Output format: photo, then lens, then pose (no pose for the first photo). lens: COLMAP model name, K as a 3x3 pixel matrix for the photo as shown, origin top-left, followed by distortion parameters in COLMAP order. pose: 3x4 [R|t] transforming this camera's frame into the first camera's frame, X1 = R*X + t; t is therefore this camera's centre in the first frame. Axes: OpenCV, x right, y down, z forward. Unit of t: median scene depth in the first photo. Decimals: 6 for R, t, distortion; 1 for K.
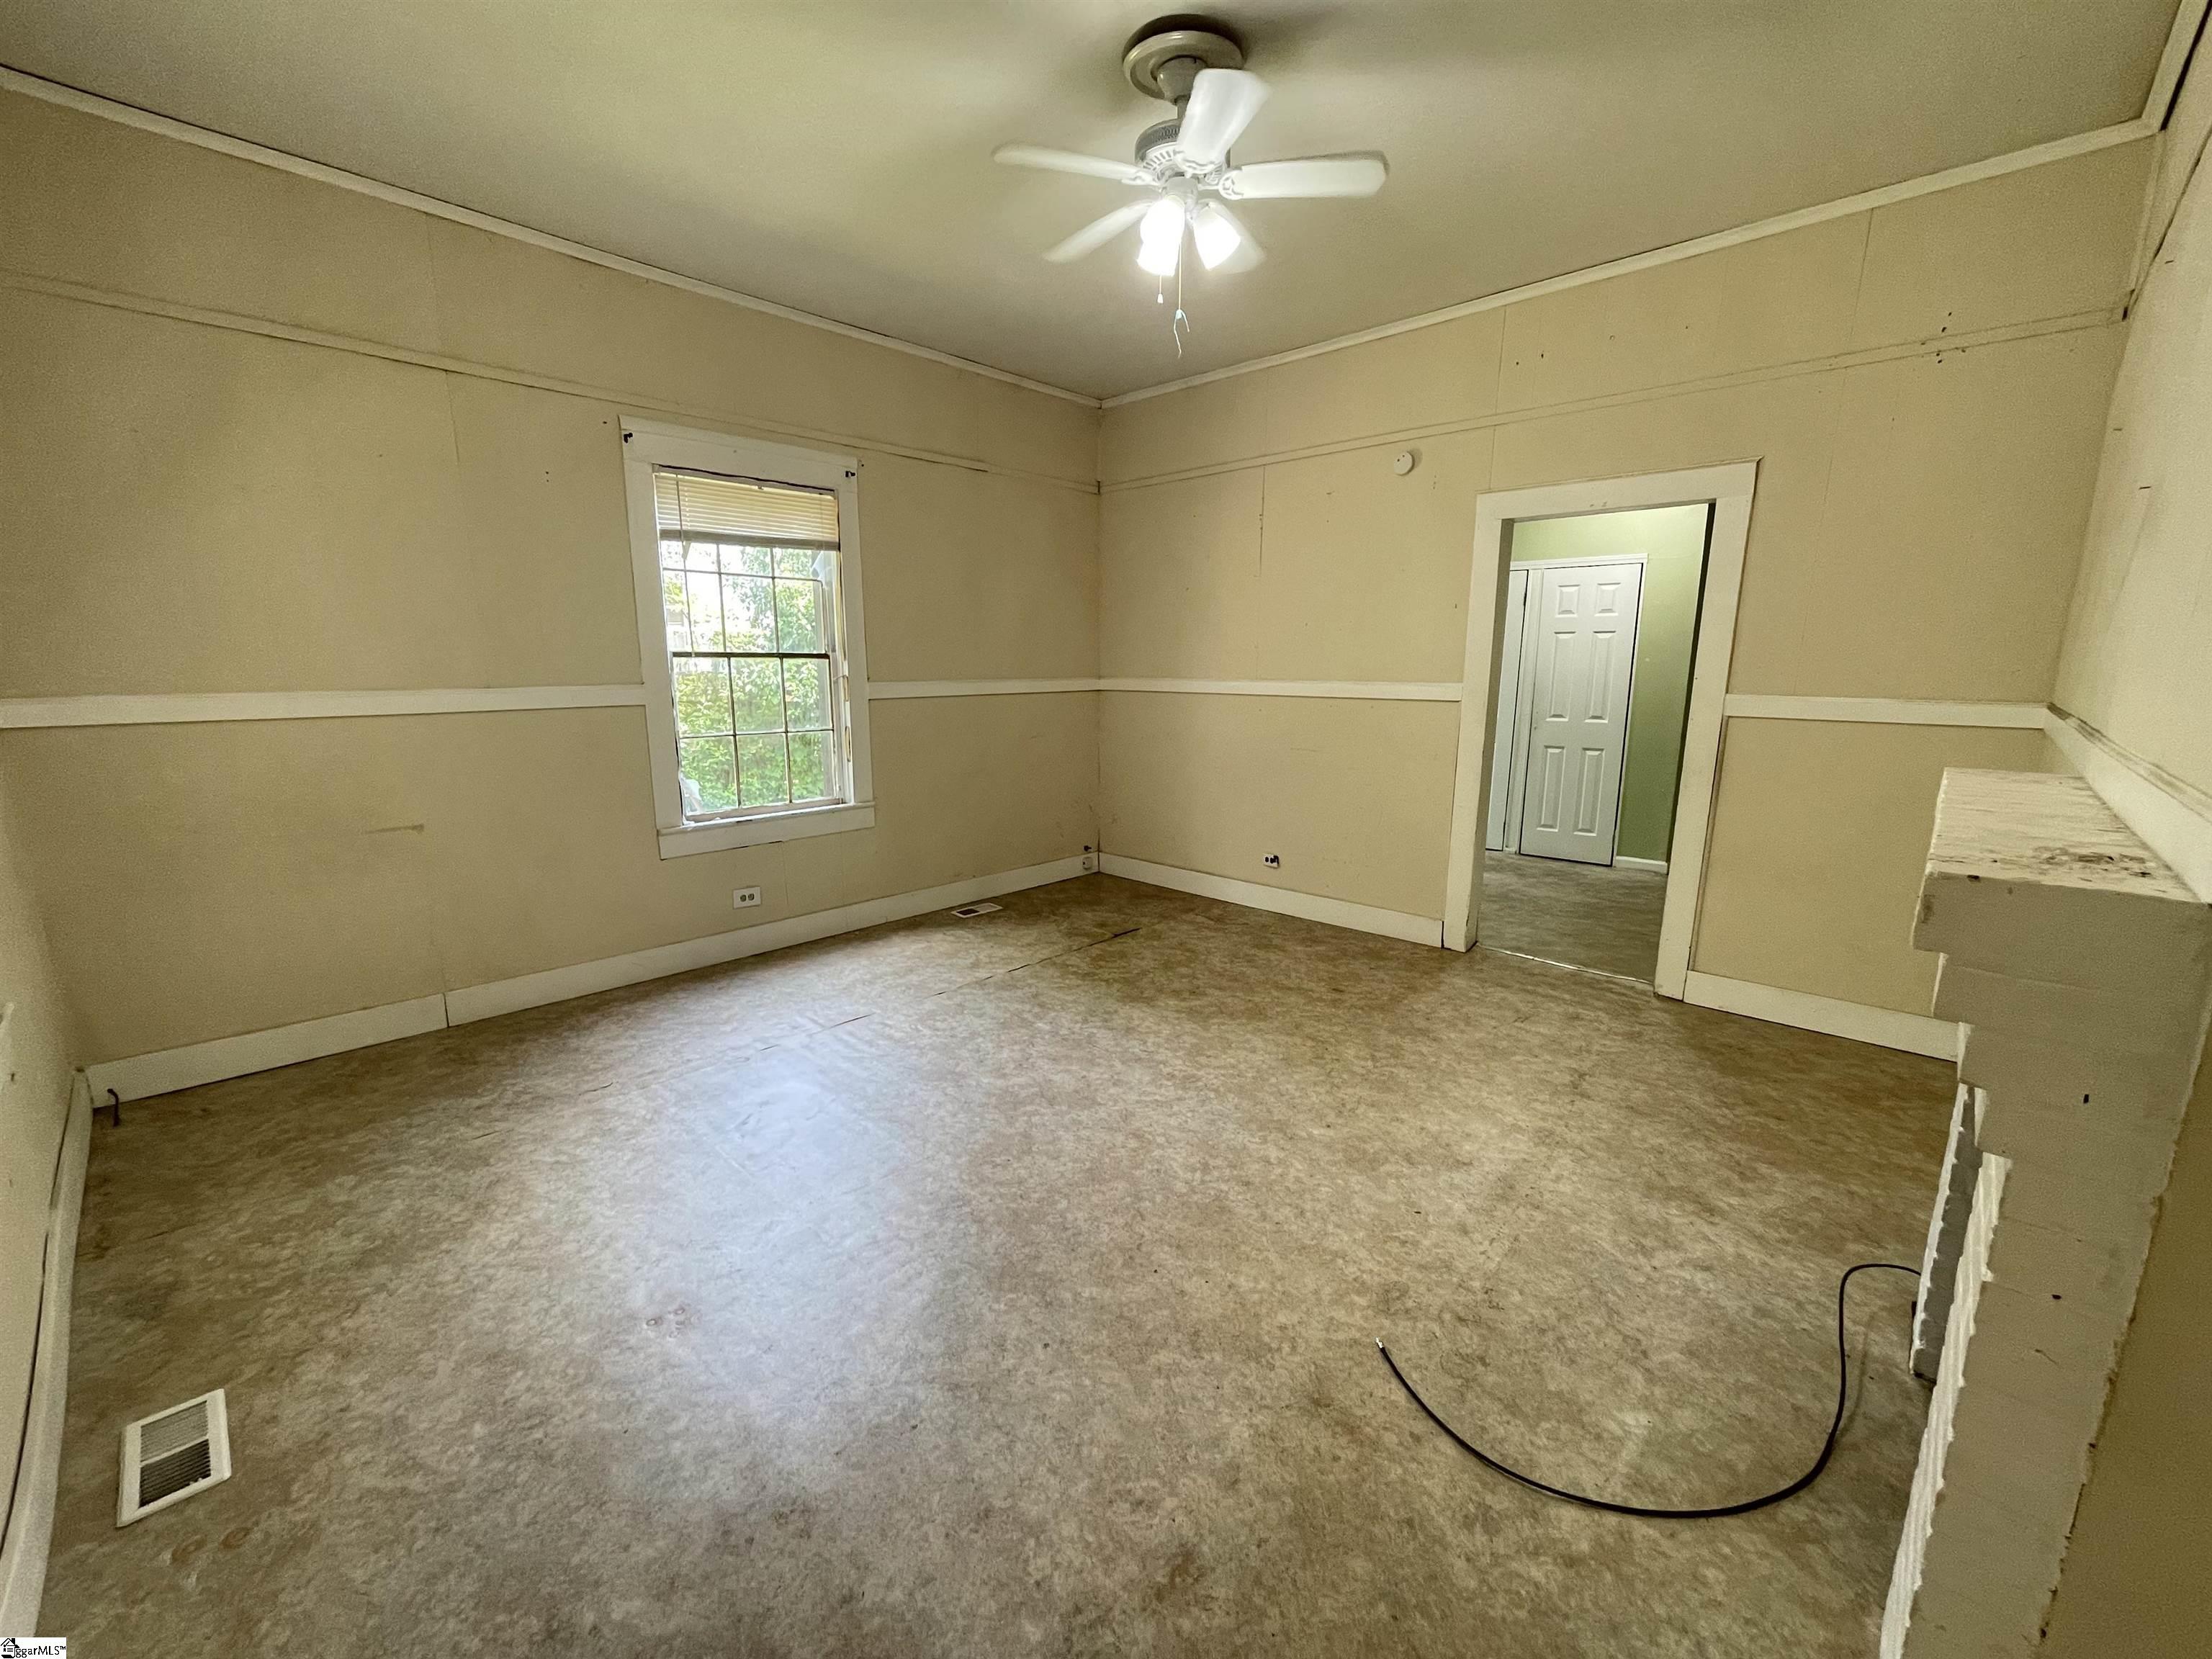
lens RADIAL K [[898.6, 0, 1094.9], [0, 898.6, 832.8], [0, 0, 1]] dist [0.000689, 0.001004]
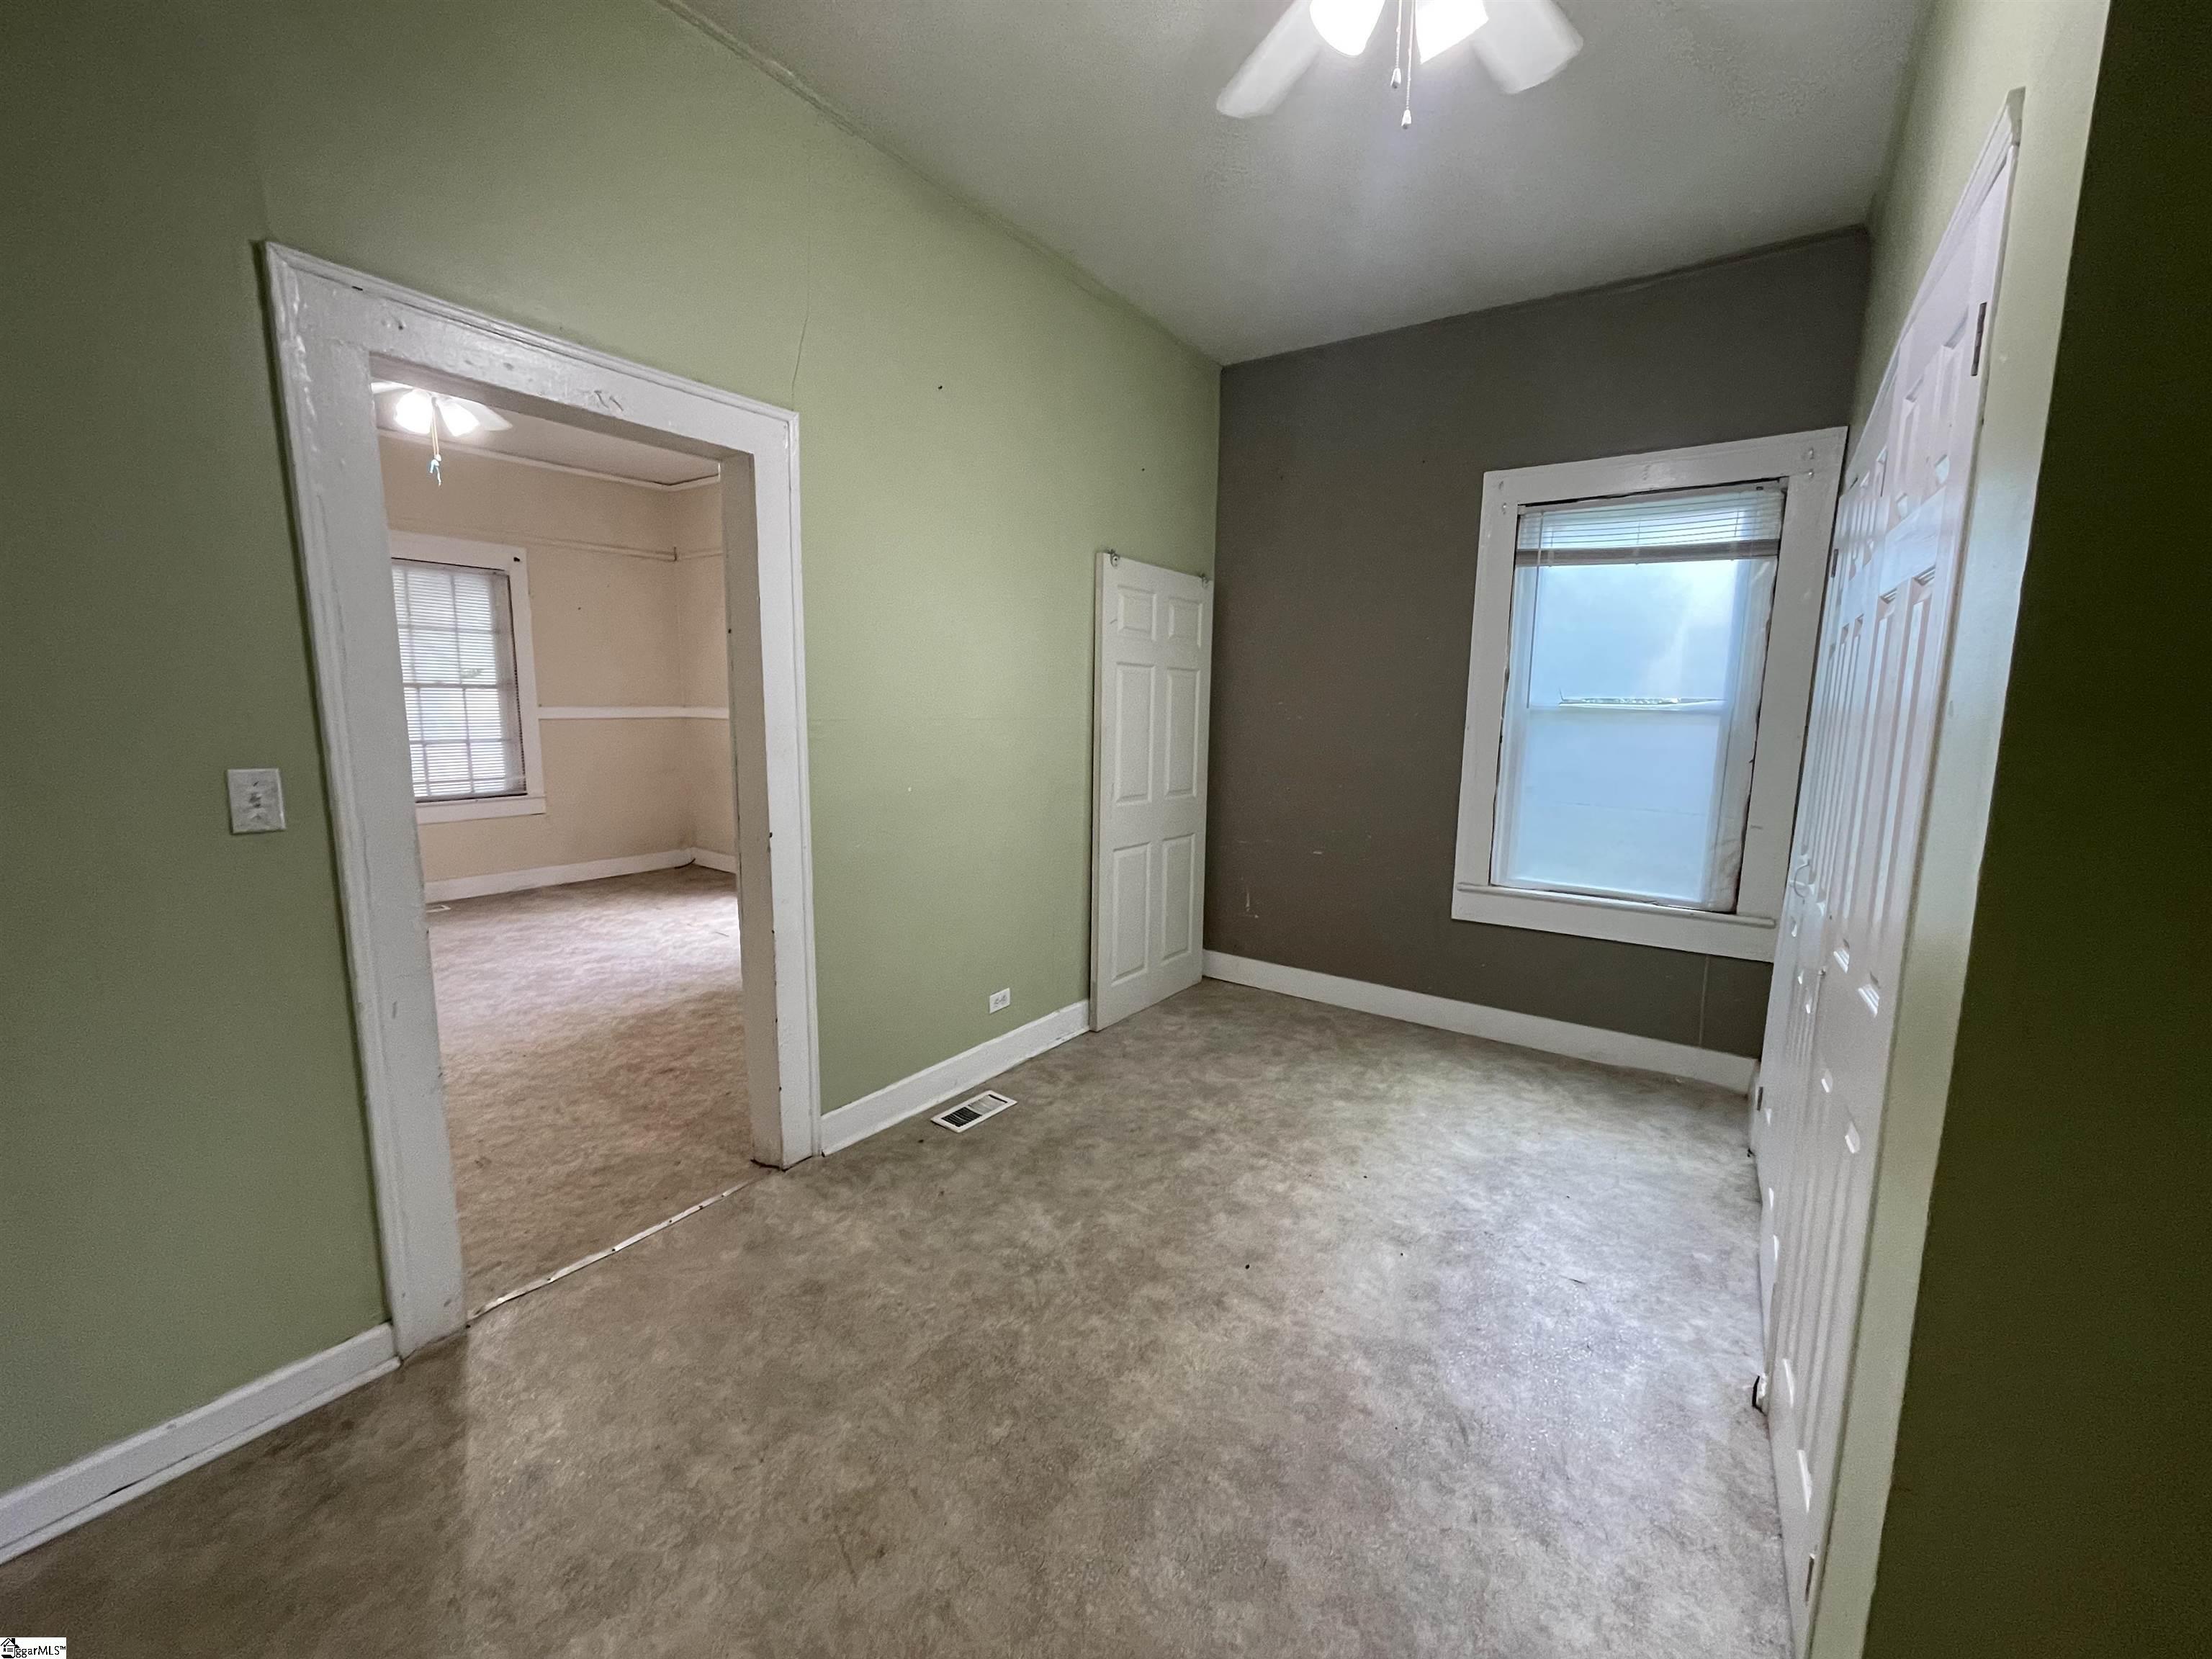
lens RADIAL K [[898.6, 0, 1089.0], [0, 898.6, 829.8], [0, 0, 1]] dist [0.000689, 0.001004]
pose [[0.134921, 0.145225, -0.980156, 1.286231], [-0.202731, 0.972321, 0.116157, -0.264553], [0.969895, 0.183036, 0.160629, 1.363754]]
